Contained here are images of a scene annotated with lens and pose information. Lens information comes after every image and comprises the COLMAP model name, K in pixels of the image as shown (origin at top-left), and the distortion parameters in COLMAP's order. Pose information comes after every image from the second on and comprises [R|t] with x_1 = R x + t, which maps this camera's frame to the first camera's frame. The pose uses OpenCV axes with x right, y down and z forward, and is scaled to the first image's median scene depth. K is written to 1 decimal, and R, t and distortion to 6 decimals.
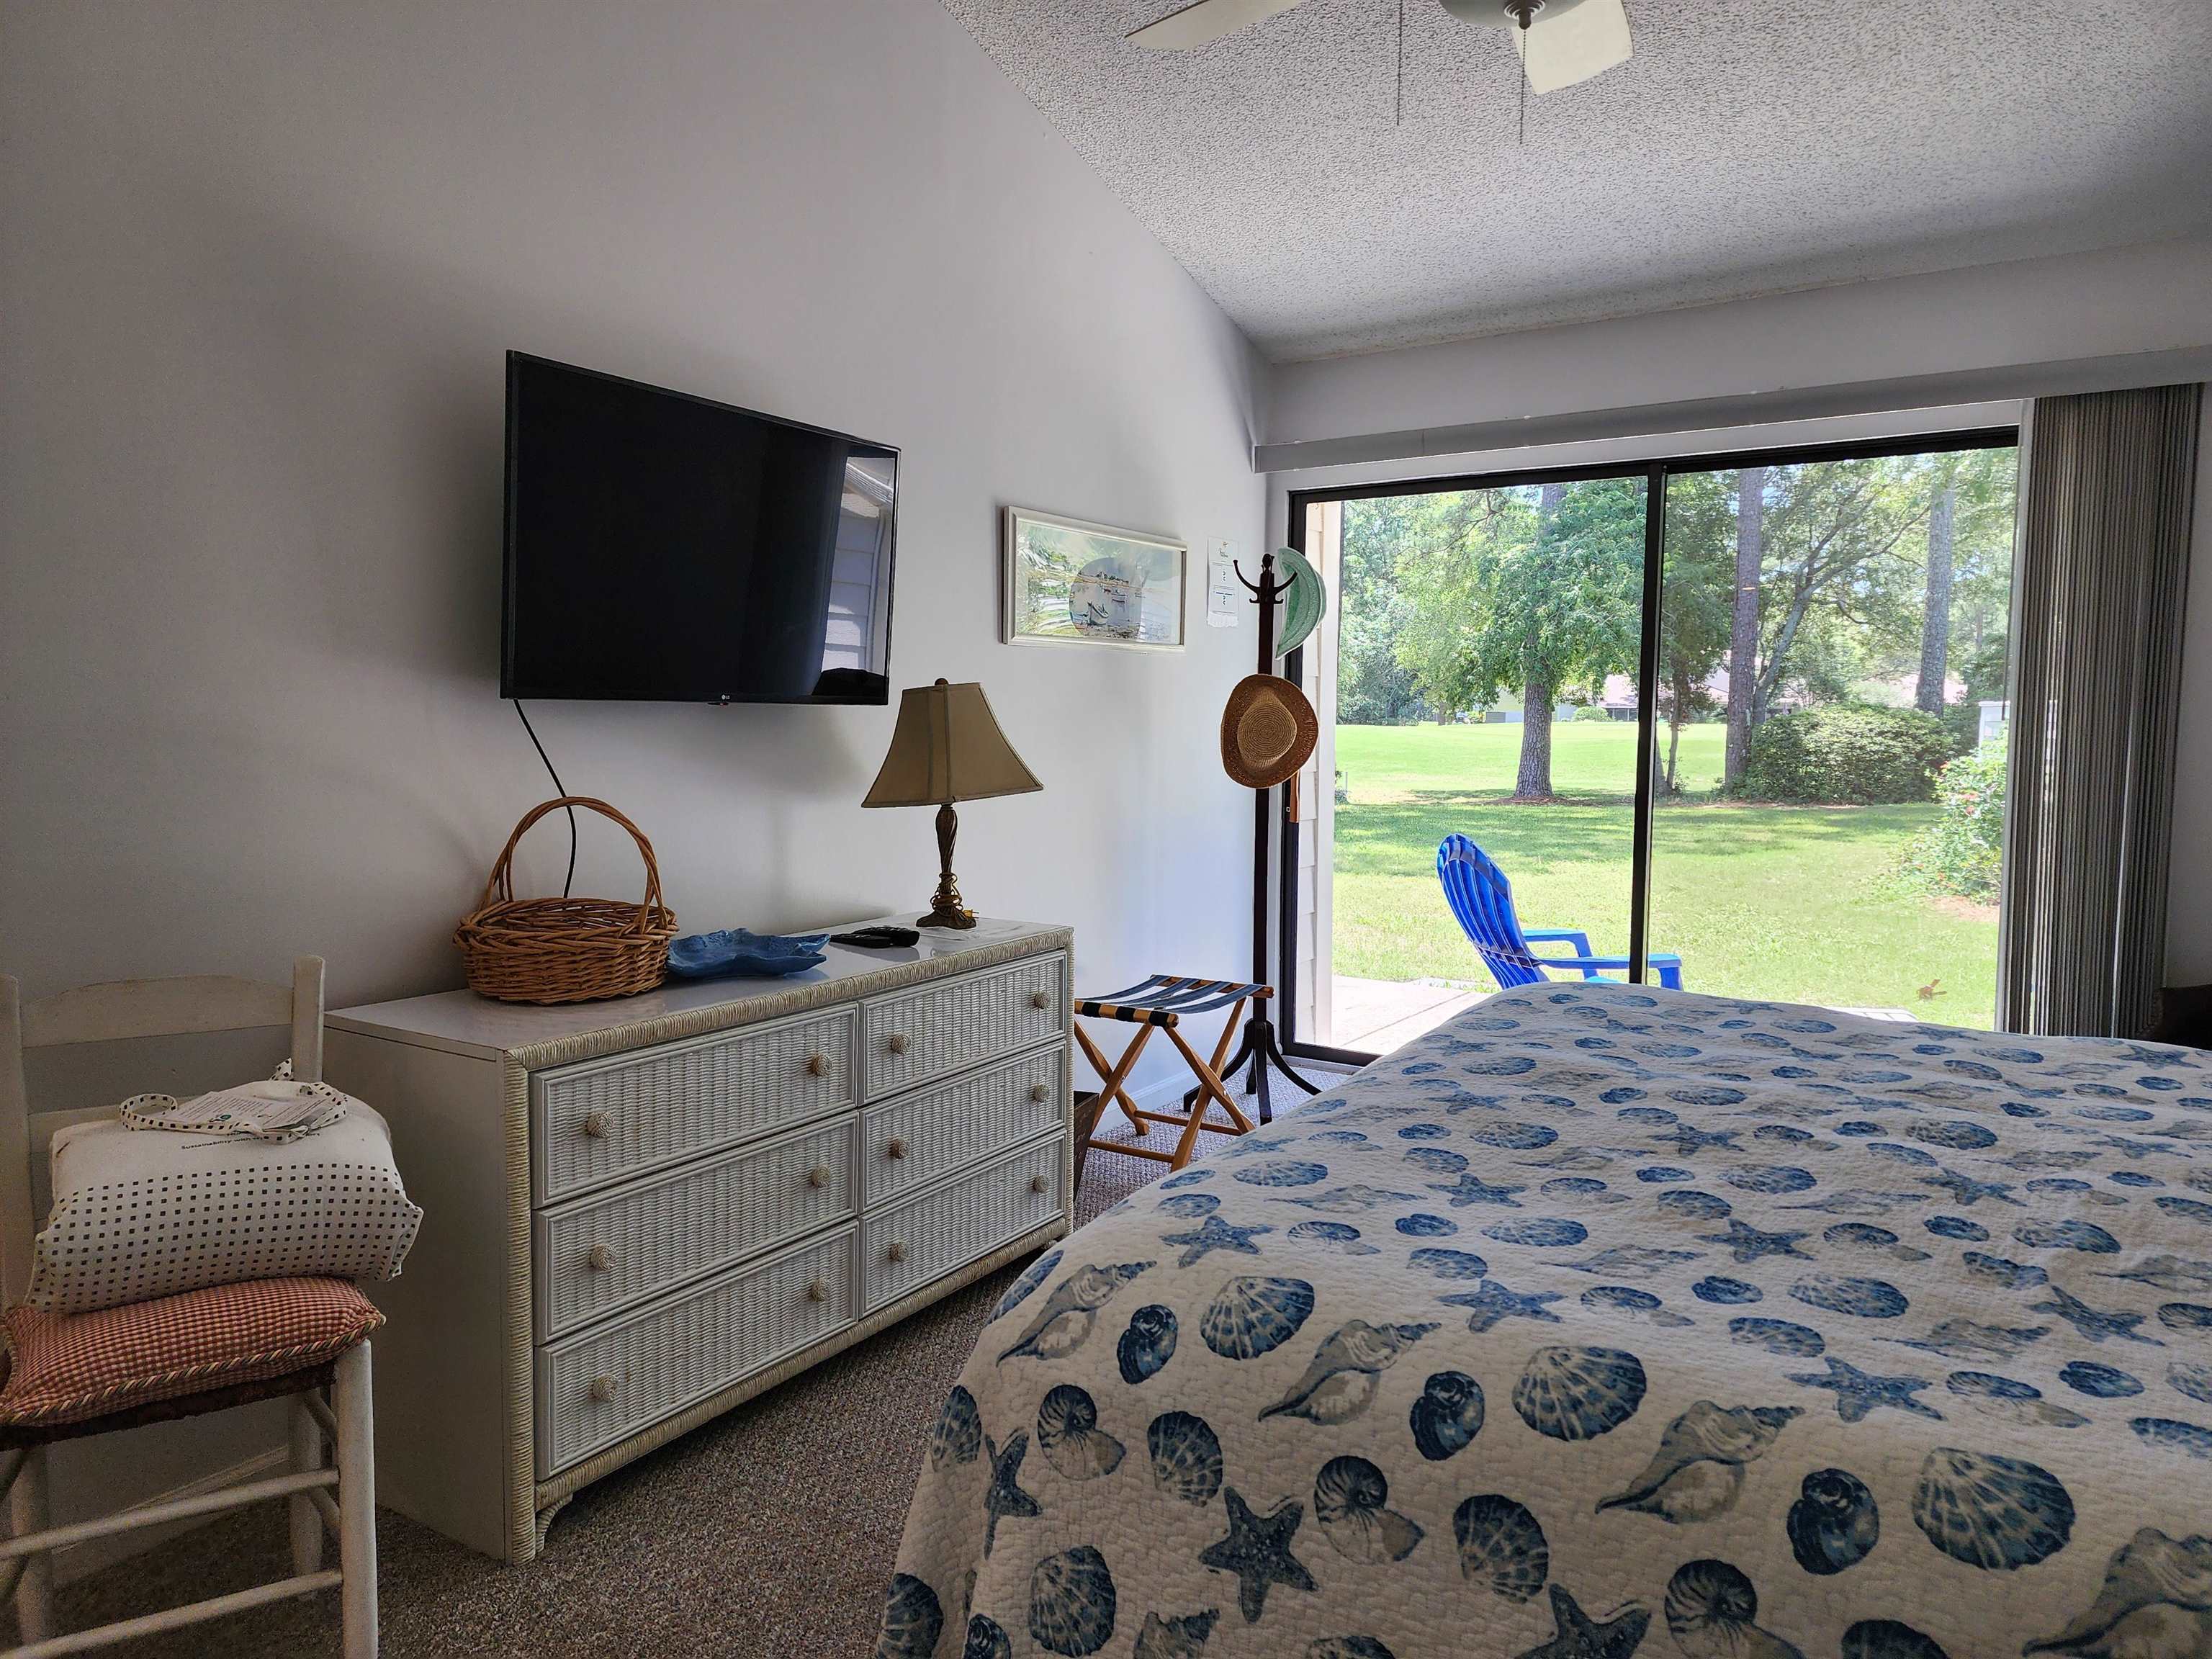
lens RADIAL K [[1510.6, 0, 1101.2], [0, 1510.6, 819.6], [0, 0, 1]] dist [0.004909, 0.000520]
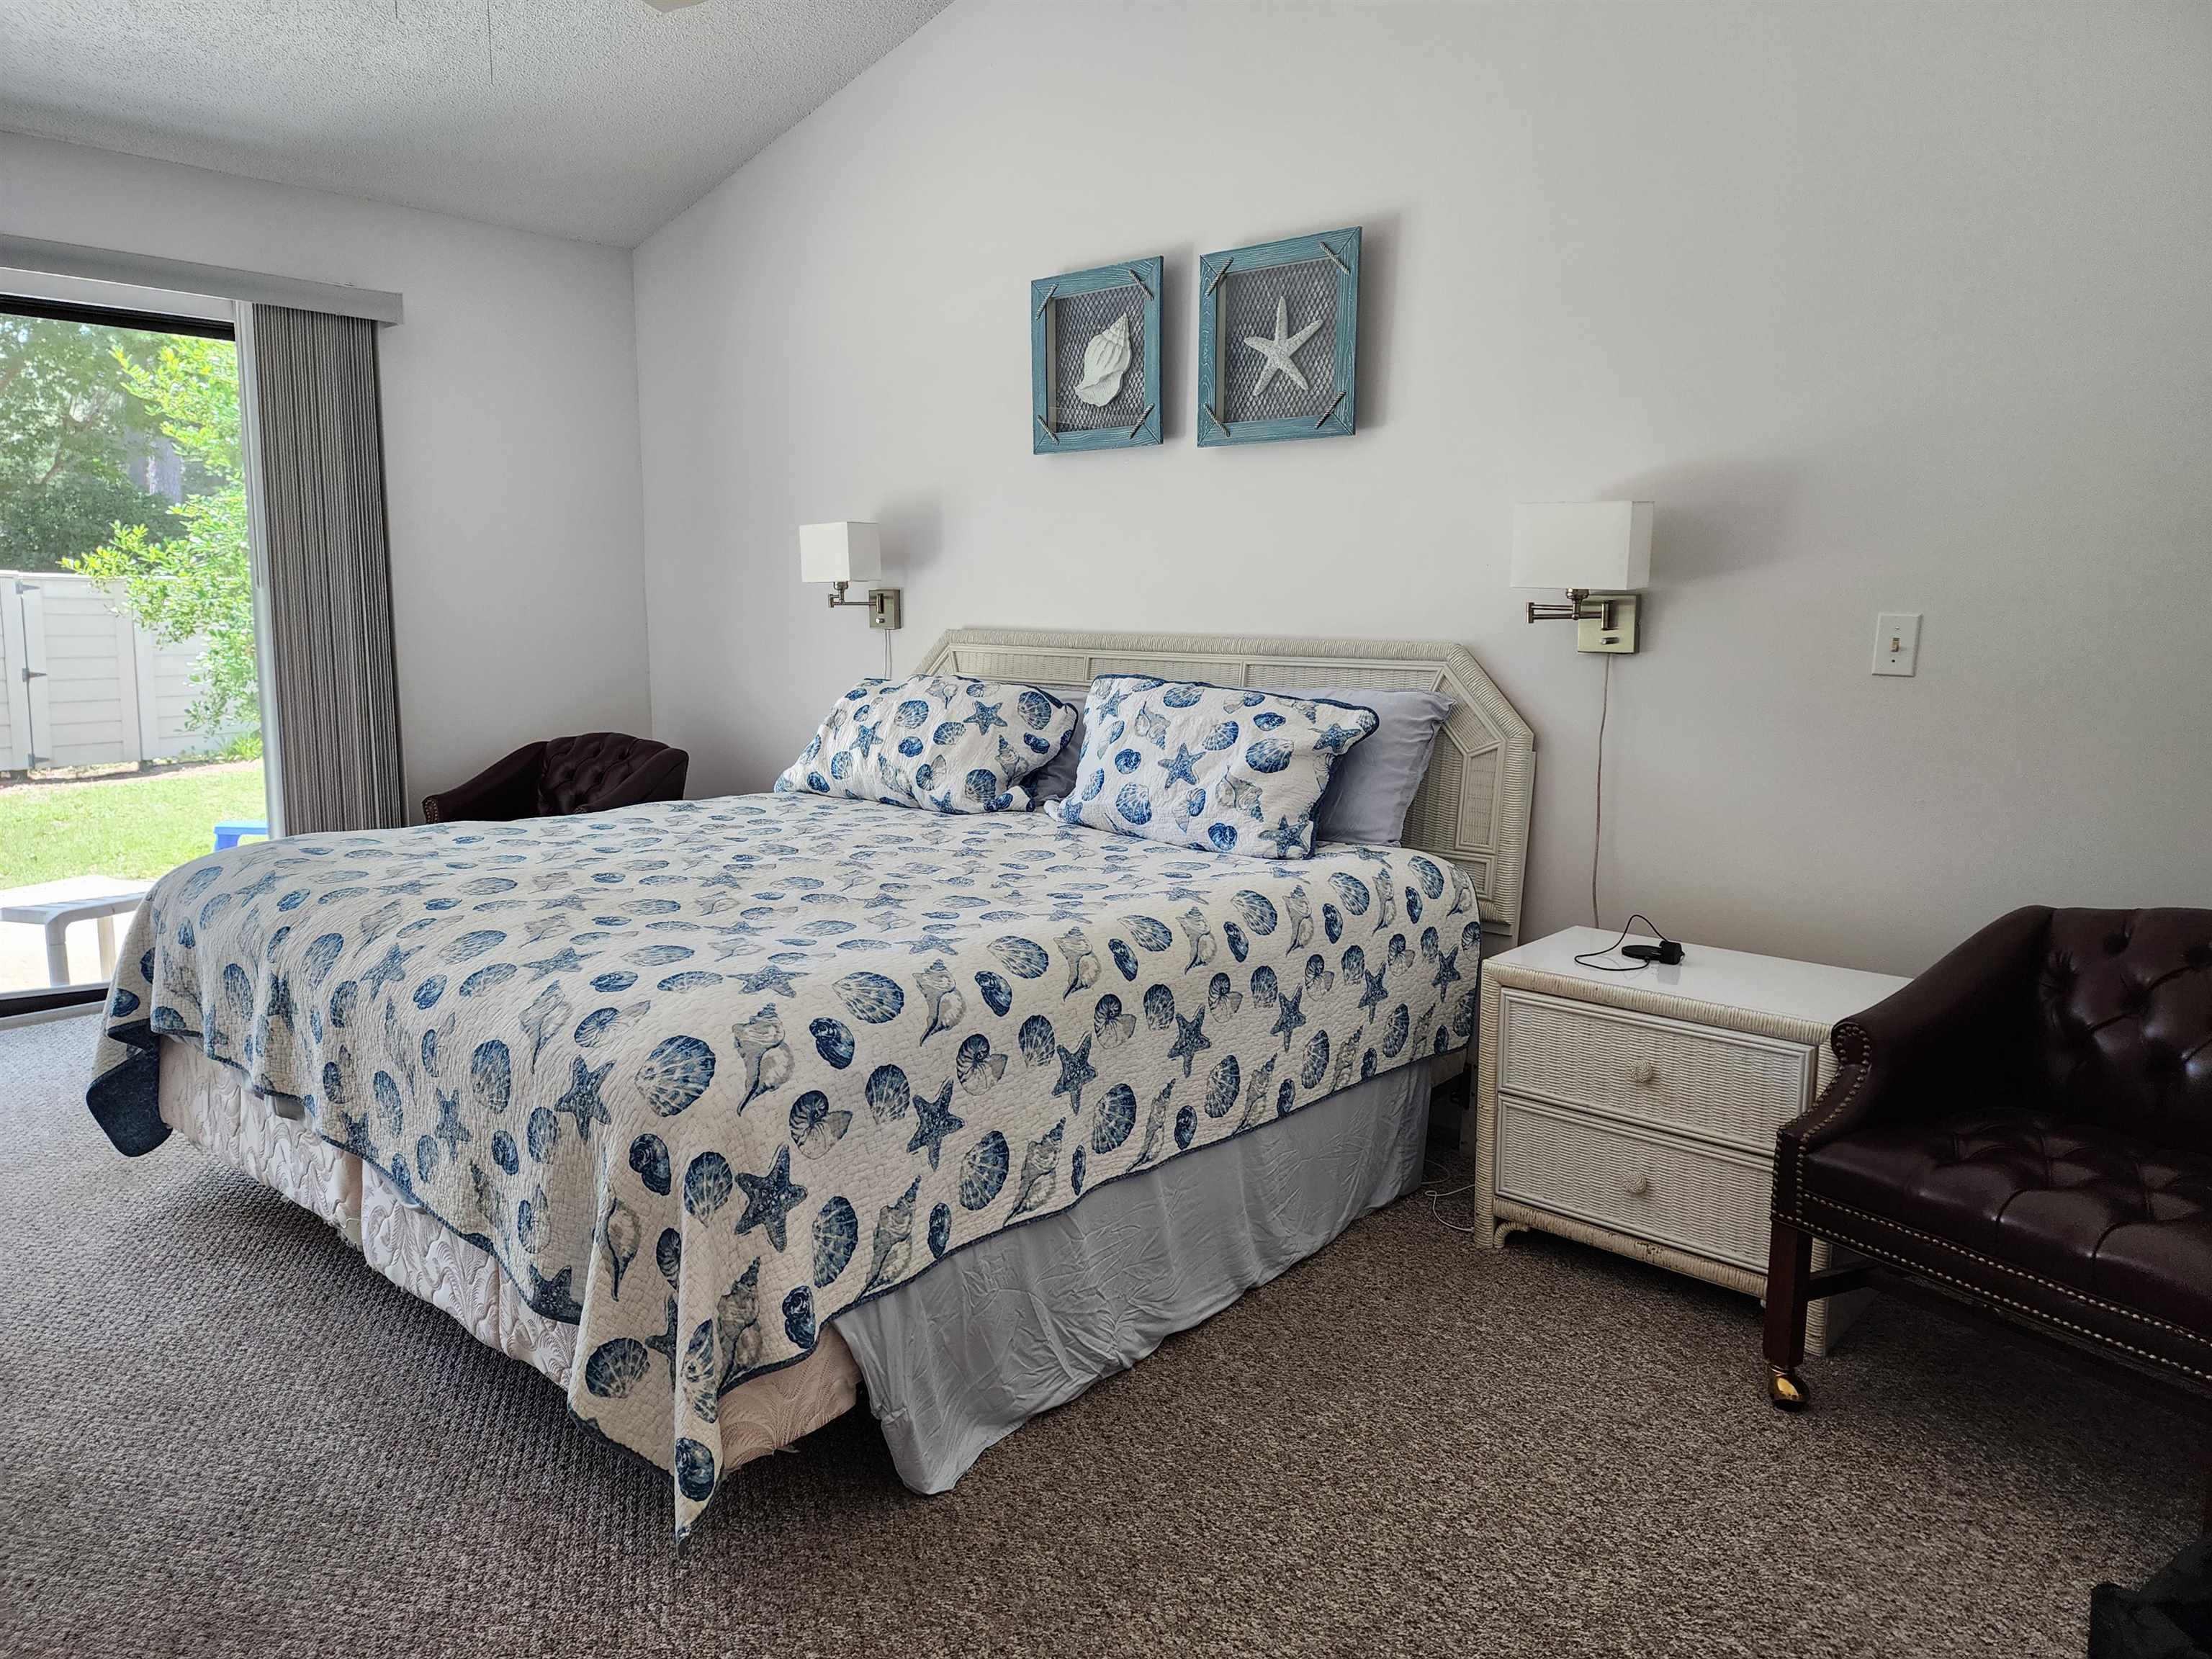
lens RADIAL K [[1510.6, 0, 1099.3], [0, 1510.6, 824.2], [0, 0, 1]] dist [0.004909, 0.000520]
pose [[0.159842, -0.158040, 0.974409, -1.236928], [0.067719, 0.986531, 0.148897, -0.039750], [-0.984817, 0.042186, 0.168392, 0.511635]]
